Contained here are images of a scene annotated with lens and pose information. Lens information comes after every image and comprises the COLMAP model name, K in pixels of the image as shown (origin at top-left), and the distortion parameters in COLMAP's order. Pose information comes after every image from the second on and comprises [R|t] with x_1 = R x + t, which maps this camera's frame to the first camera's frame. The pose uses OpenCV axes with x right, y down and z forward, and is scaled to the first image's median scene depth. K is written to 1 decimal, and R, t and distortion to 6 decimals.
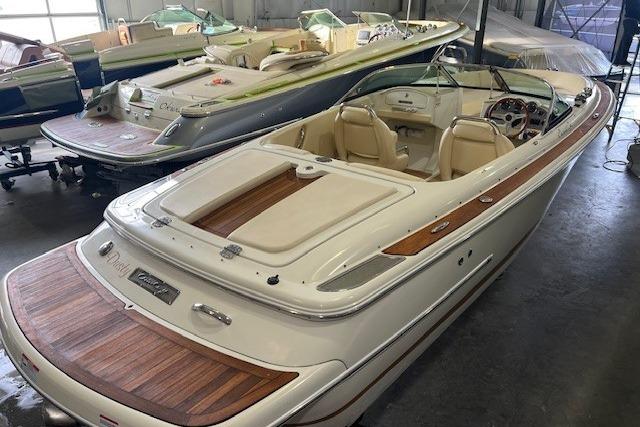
lens RADIAL K [[475.9, 0, 321.9], [0, 475.9, 211.5], [0, 0, 1]] dist [0.006679, 0.012486]
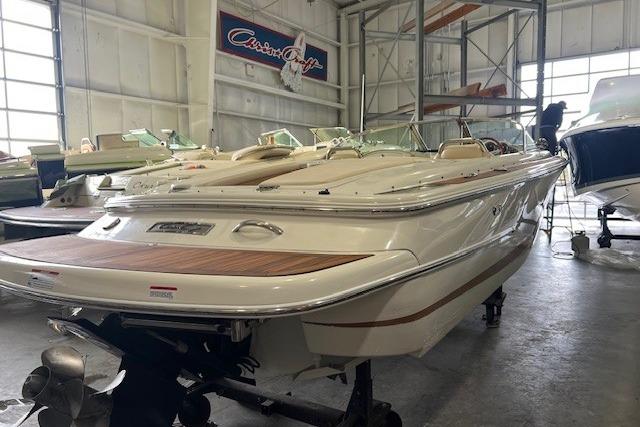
lens RADIAL K [[475.9, 0, 320.1], [0, 475.9, 213.3], [0, 0, 1]] dist [0.006679, 0.012486]
pose [[0.991011, -0.024638, 0.131492, -0.072856], [0.067254, 0.941416, -0.330473, 0.153770], [-0.115647, 0.336345, 0.934611, 0.043168]]
